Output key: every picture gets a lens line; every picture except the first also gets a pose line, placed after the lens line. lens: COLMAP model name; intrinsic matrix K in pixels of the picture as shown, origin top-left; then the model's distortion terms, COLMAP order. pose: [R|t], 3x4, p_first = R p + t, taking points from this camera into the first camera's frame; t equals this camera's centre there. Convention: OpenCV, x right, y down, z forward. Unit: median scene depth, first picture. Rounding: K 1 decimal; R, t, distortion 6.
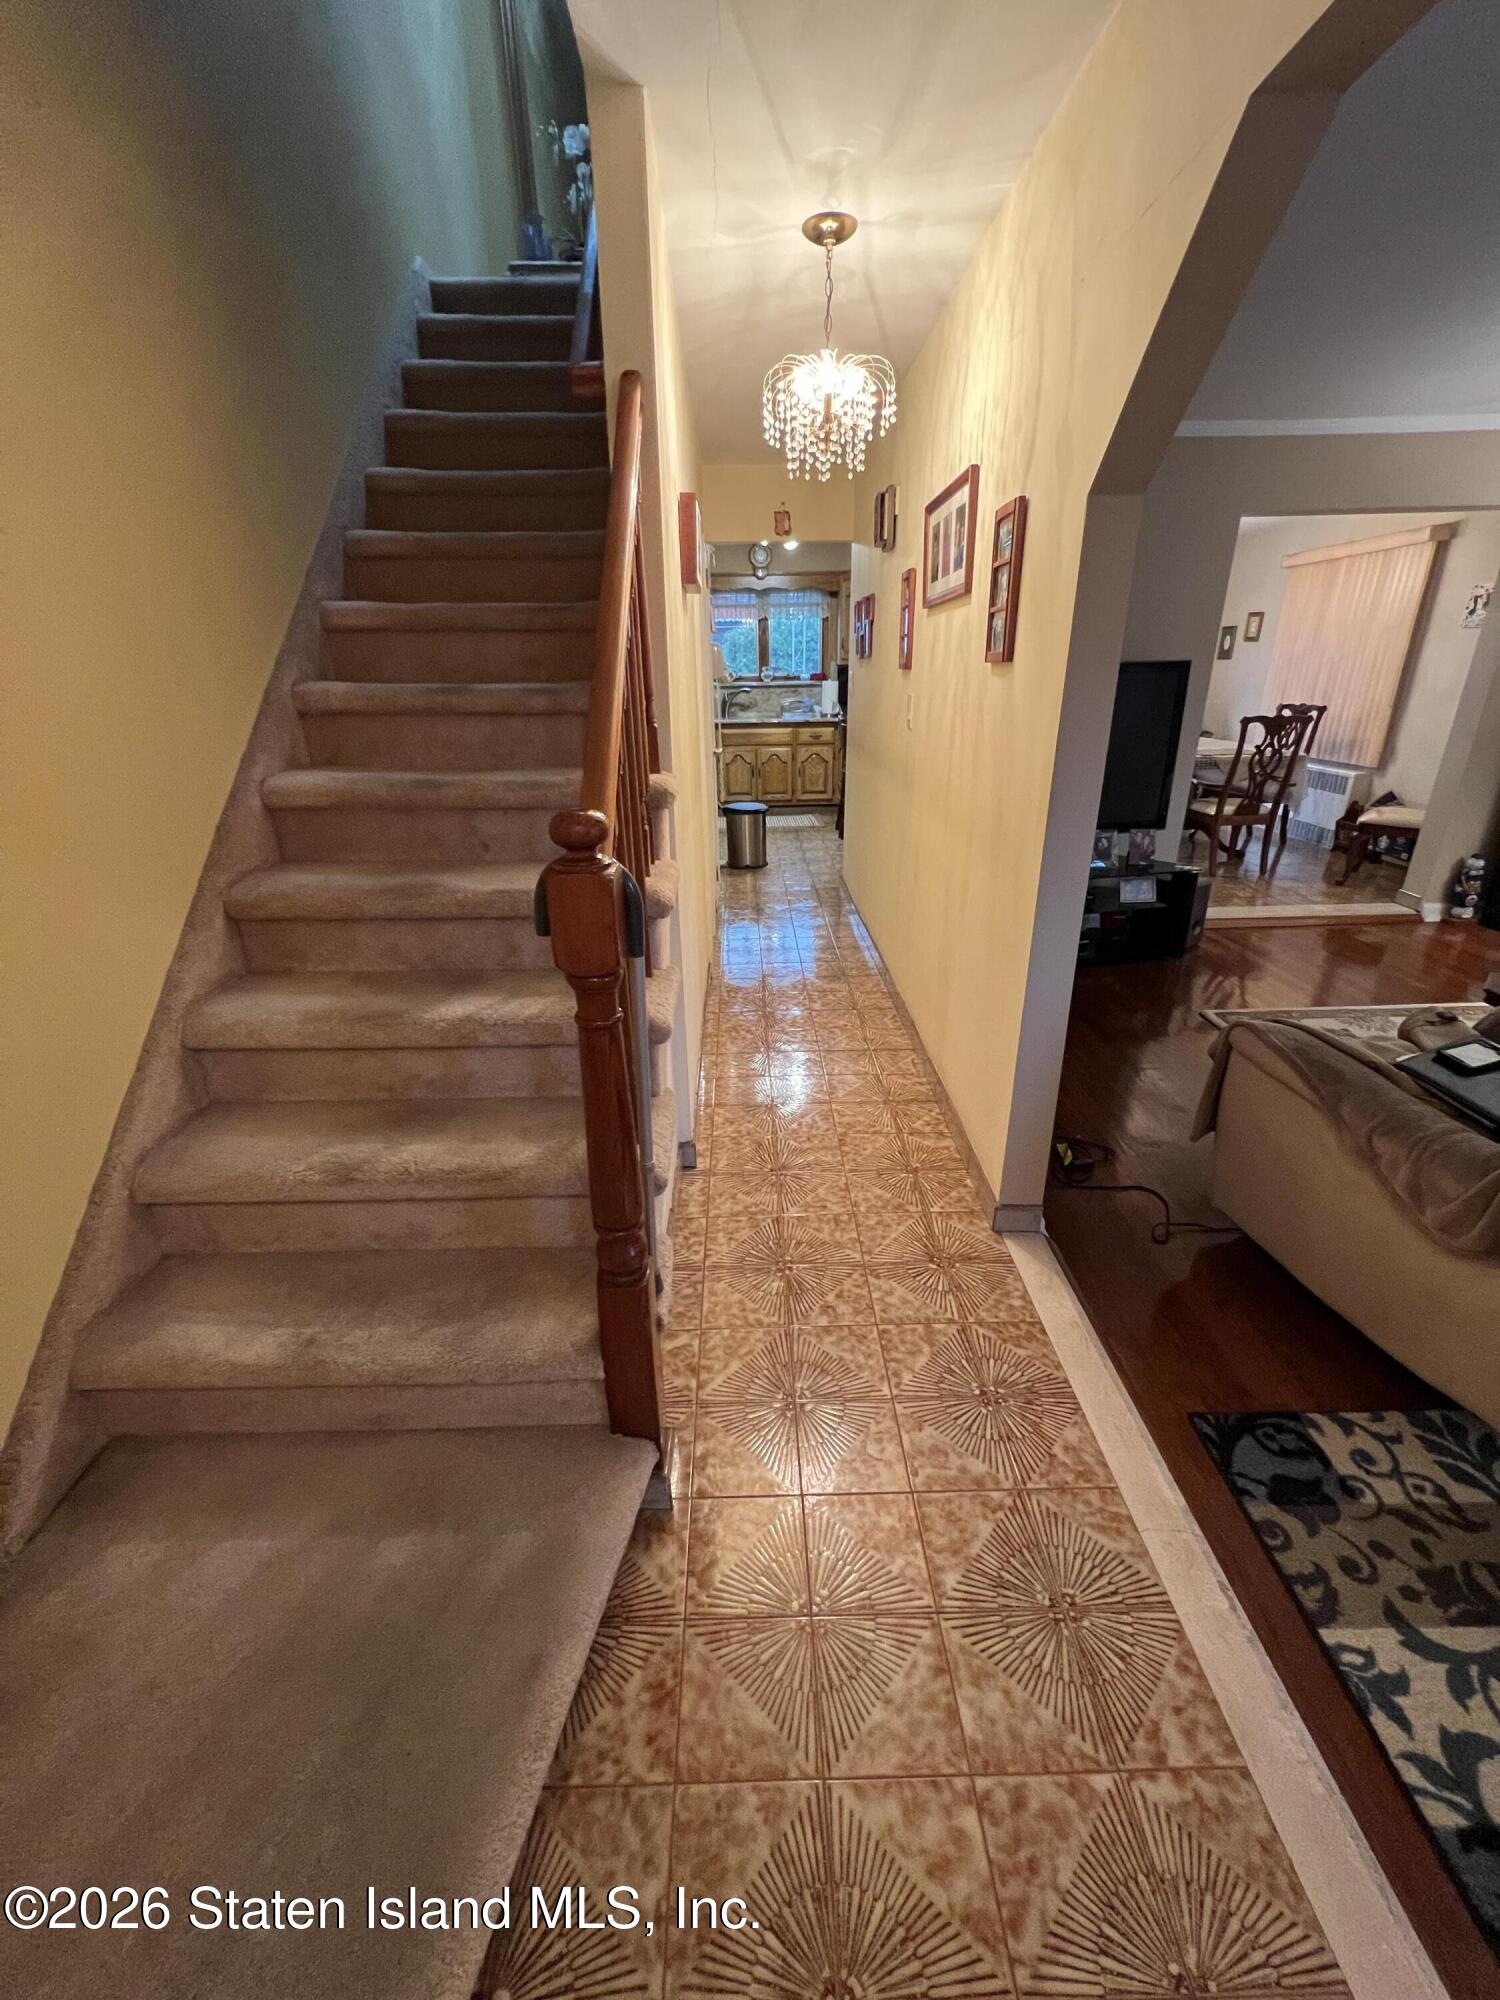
lens RADIAL K [[803.3, 0, 753.8], [0, 803.3, 996.9], [0, 0, 1]] dist [-0.003212, -0.000636]
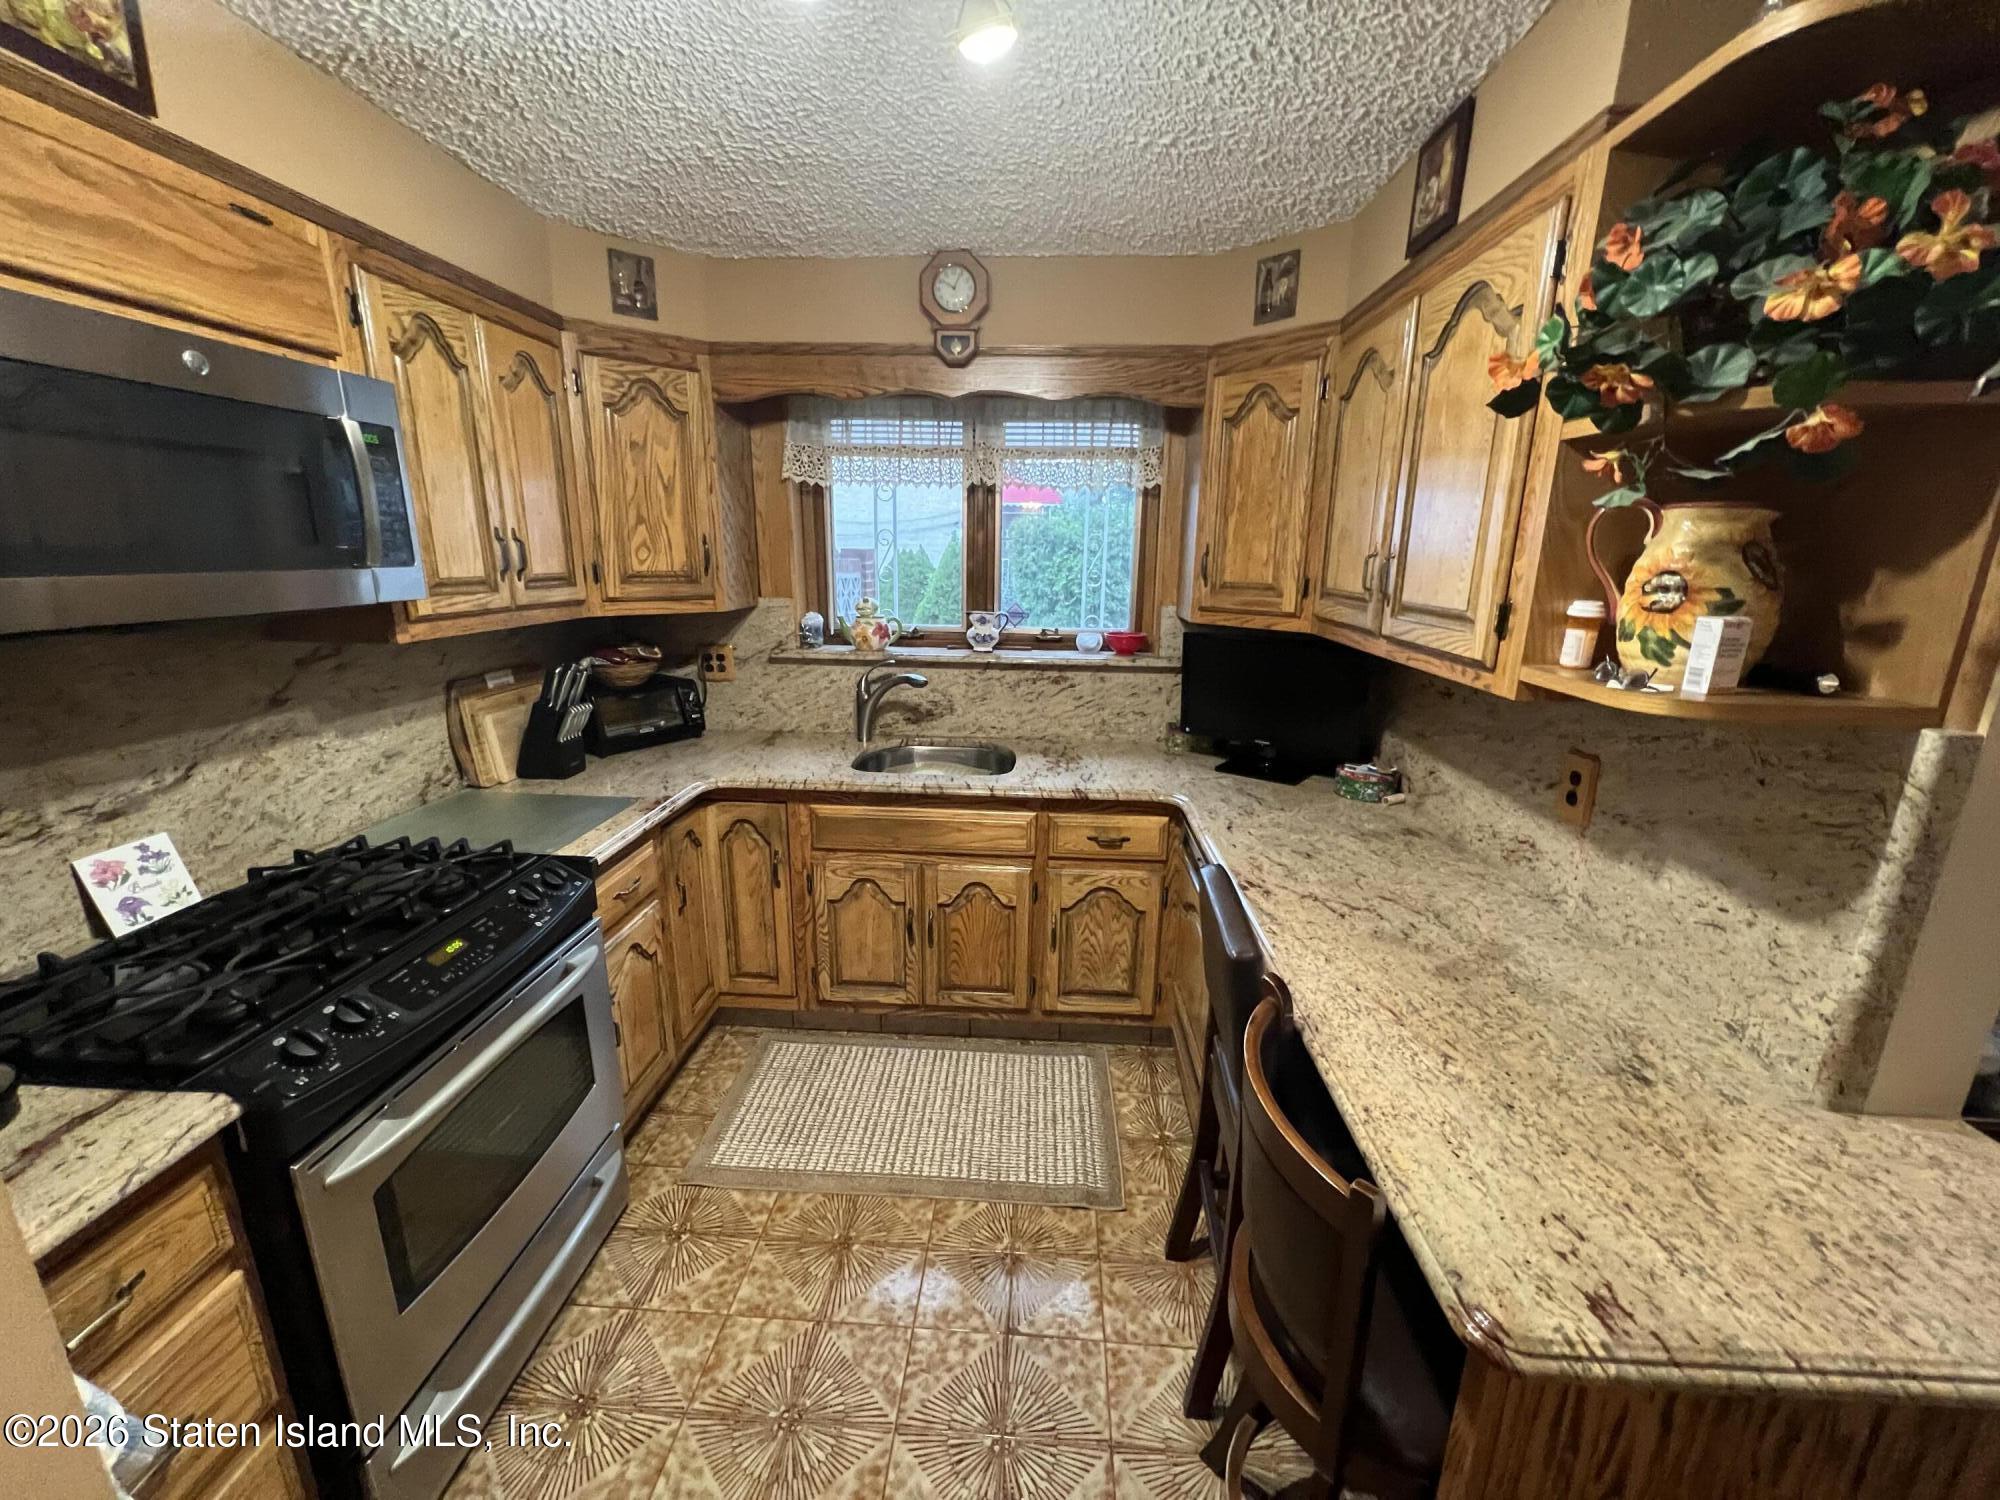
lens RADIAL K [[803.3, 0, 1007.1], [0, 803.3, 757.0], [0, 0, 1]] dist [-0.003212, -0.000636]
pose [[0.996393, 0.051637, -0.067344, 0.217782], [-0.060377, 0.989008, -0.134973, -1.186936], [0.059634, 0.138552, 0.988558, 2.590744]]
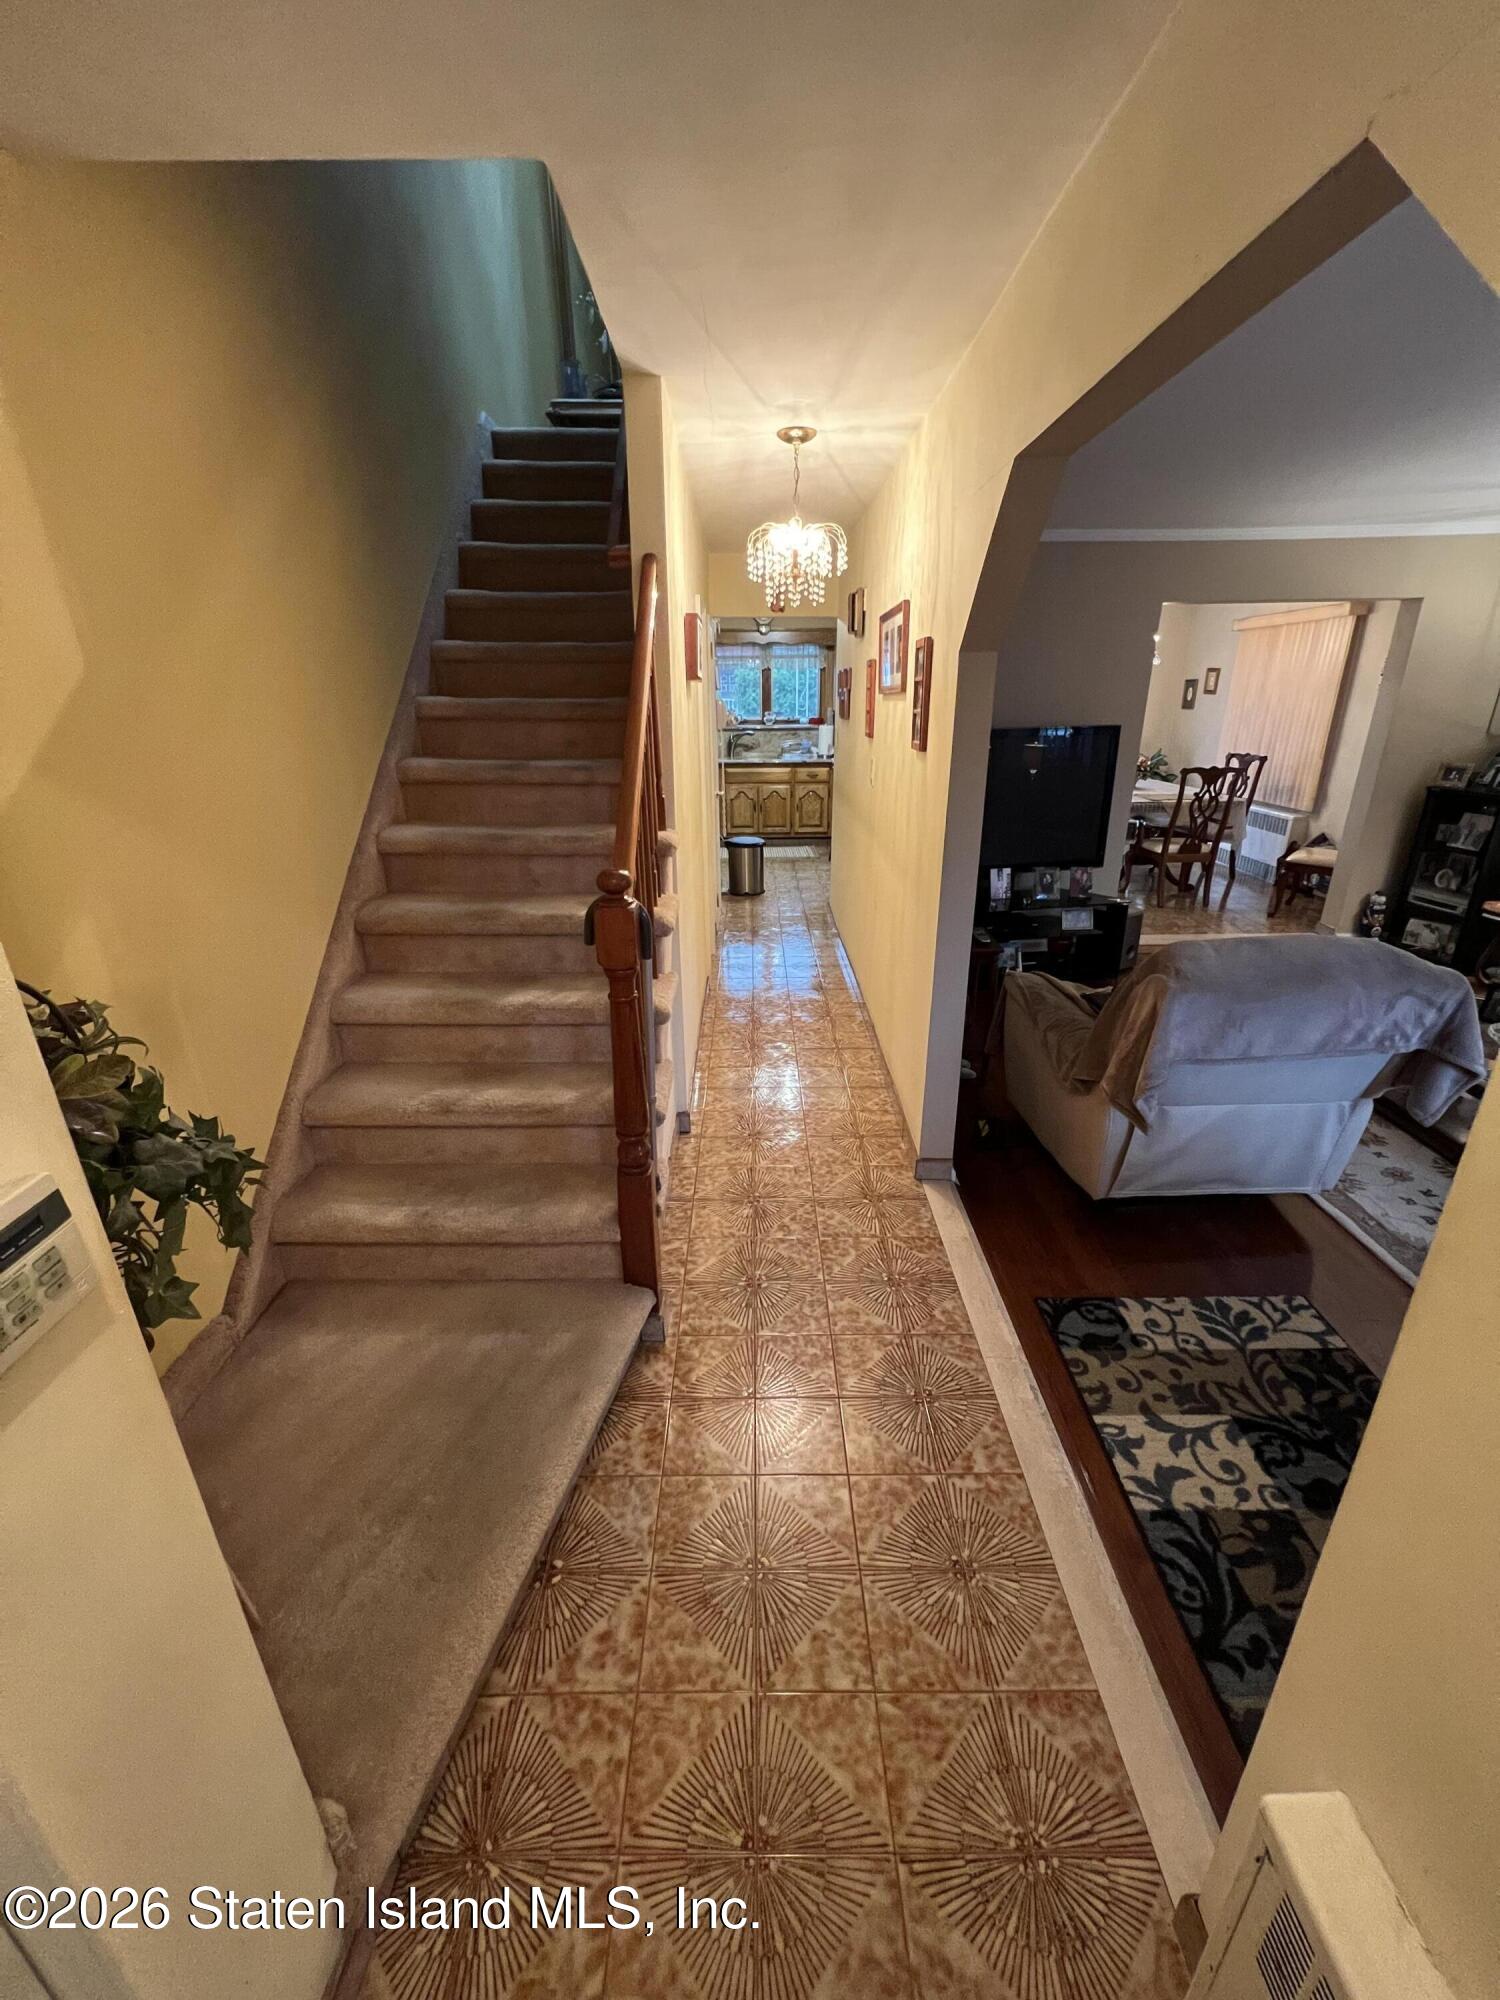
lens RADIAL K [[803.3, 0, 751.5], [0, 803.3, 1000.3], [0, 0, 1]] dist [-0.003212, -0.000636]
pose [[0.999819, 0.013599, -0.013333, 0.049935], [-0.013914, 0.999620, -0.023789, 0.039417], [0.013005, 0.023970, 0.999628, -0.350943]]
